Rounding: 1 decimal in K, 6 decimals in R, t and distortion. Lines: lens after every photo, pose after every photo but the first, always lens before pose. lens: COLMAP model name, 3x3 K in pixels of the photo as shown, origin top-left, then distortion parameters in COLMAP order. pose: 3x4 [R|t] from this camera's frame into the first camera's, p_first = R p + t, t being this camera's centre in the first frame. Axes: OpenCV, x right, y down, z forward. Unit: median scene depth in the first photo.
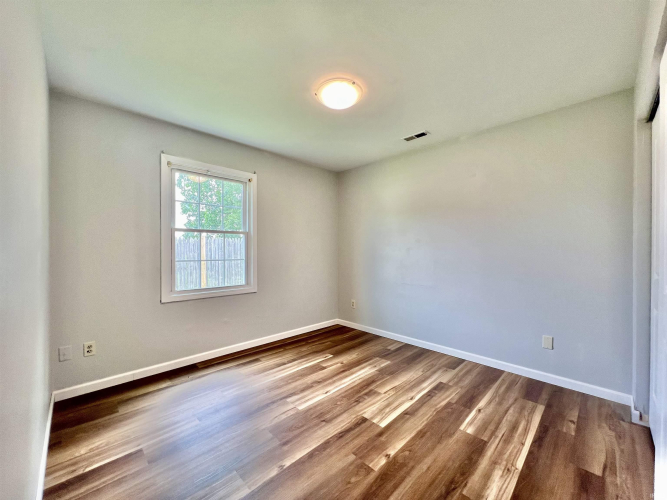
lens RADIAL K [[267.2, 0, 333.6], [0, 267.2, 250.9], [0, 0, 1]] dist [-0.002409, -0.000195]
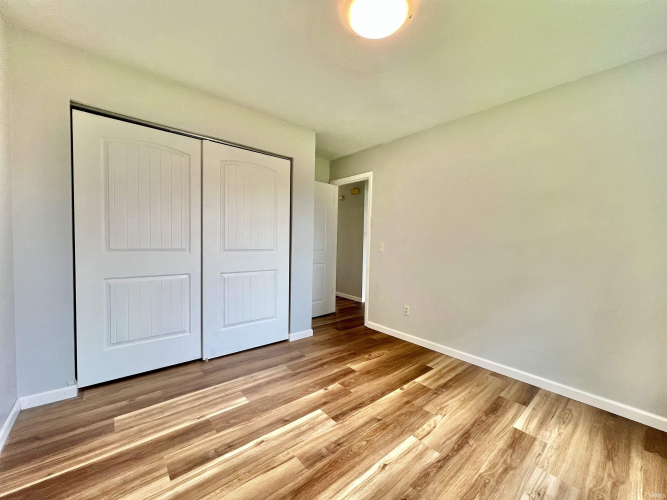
lens RADIAL K [[267.2, 0, 333.3], [0, 267.2, 251.8], [0, 0, 1]] dist [-0.002409, -0.000195]
pose [[-0.997146, -0.029852, 0.069338, 0.075514], [-0.027059, 0.998798, 0.040873, 0.014775], [-0.070475, 0.038880, -0.996756, 1.900023]]
